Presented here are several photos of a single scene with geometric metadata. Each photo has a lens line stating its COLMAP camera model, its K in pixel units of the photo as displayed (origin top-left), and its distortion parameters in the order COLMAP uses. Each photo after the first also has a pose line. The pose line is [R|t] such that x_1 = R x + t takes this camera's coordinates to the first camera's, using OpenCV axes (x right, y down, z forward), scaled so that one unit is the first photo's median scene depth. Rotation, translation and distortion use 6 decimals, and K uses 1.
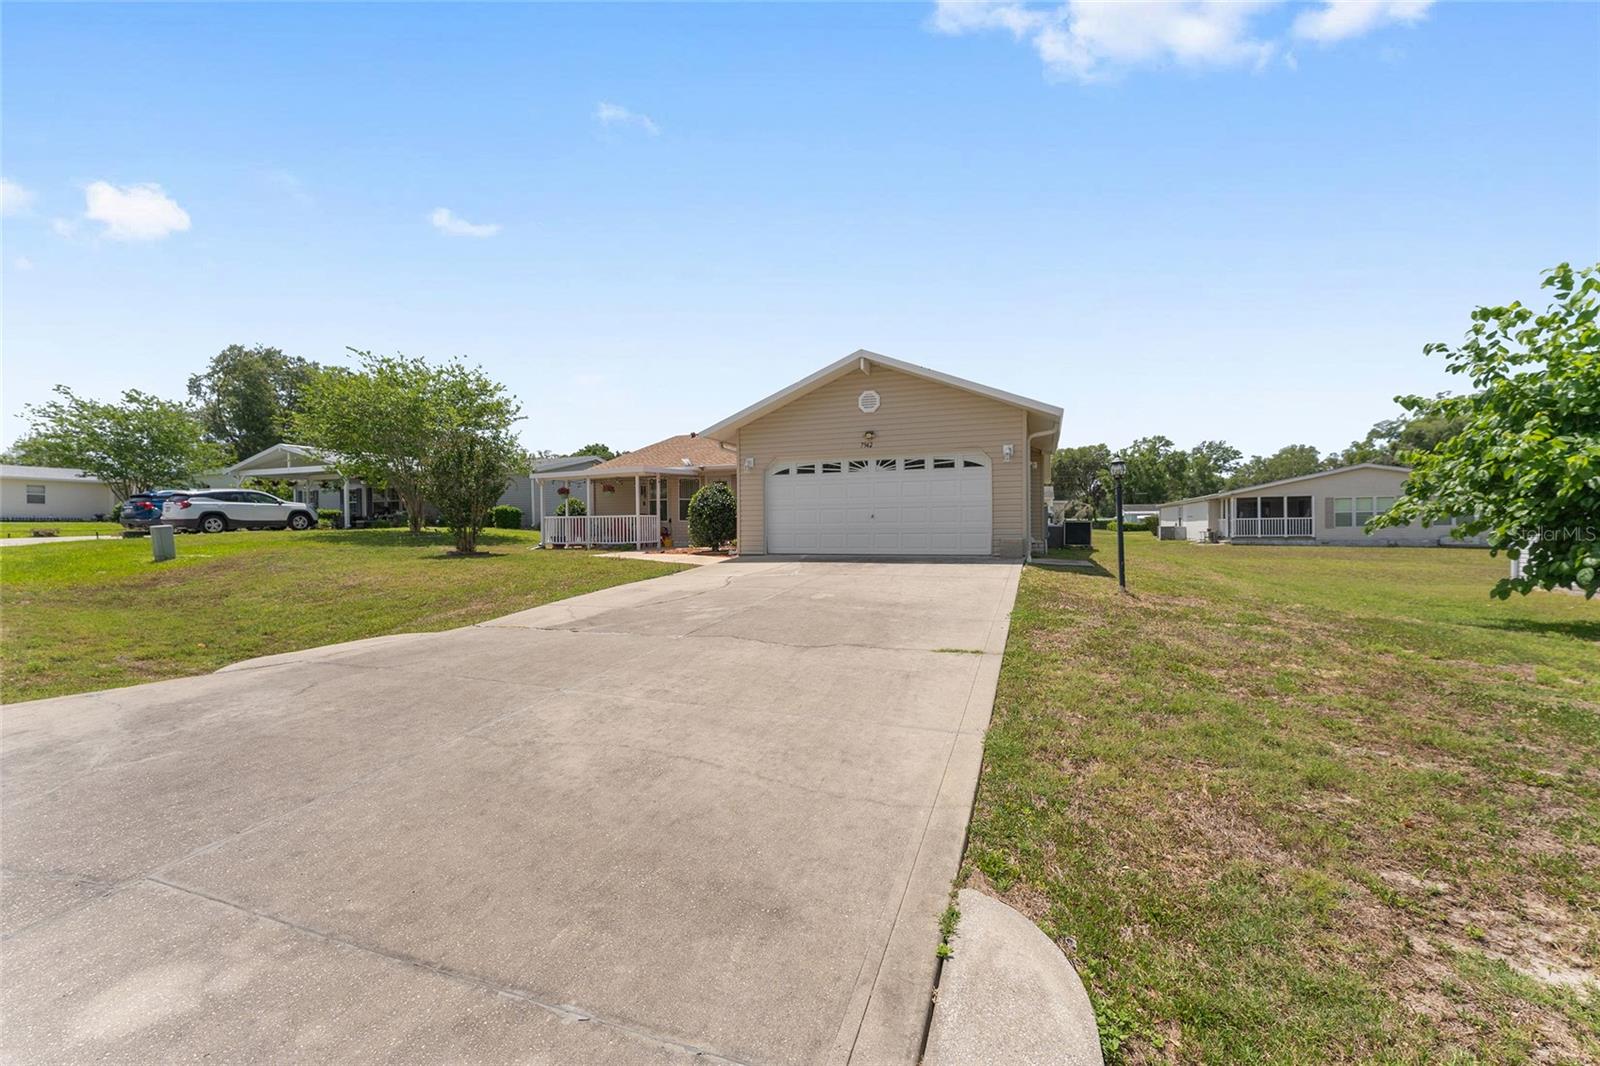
lens RADIAL K [[647.8, 0, 800.0], [0, 647.8, 533.0], [0, 0, 1]] dist [0.000702, 0.000013]
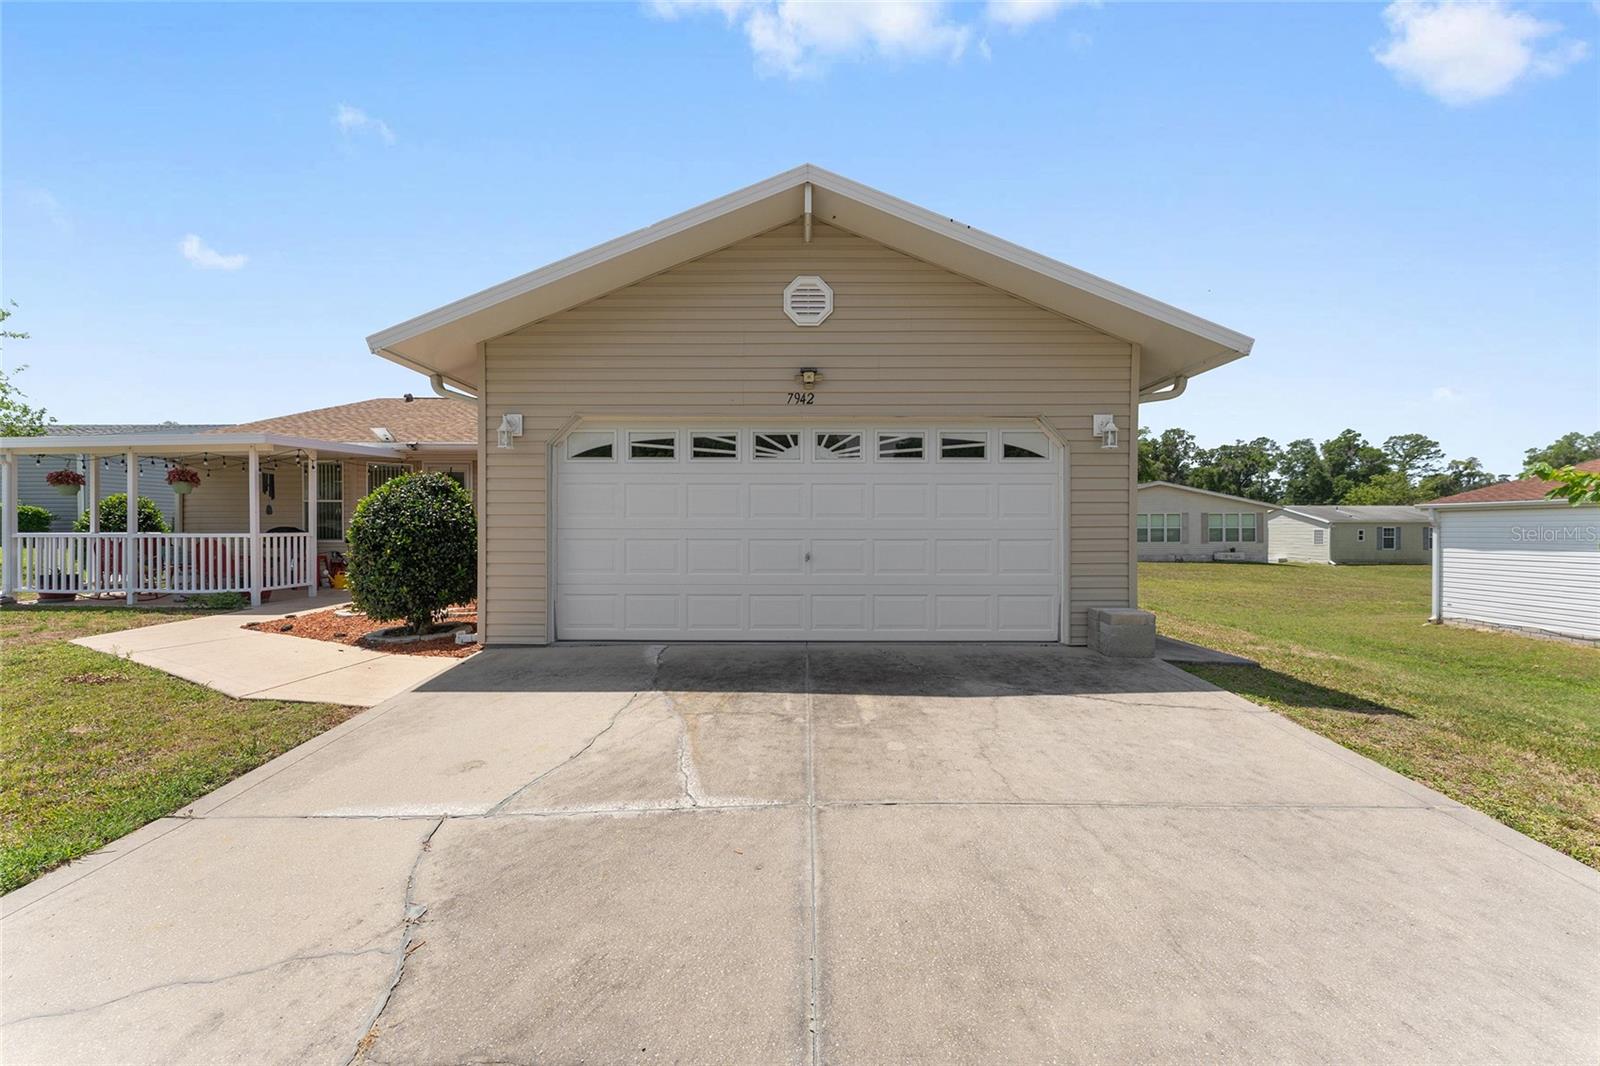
lens RADIAL K [[647.8, 0, 800.0], [0, 647.8, 533.0], [0, 0, 1]] dist [0.000702, 0.000013]
pose [[0.938142, 0.008151, 0.346154, -0.049179], [-0.006935, 0.999965, -0.004749, -0.039590], [-0.346180, 0.002054, 0.938166, 0.559463]]
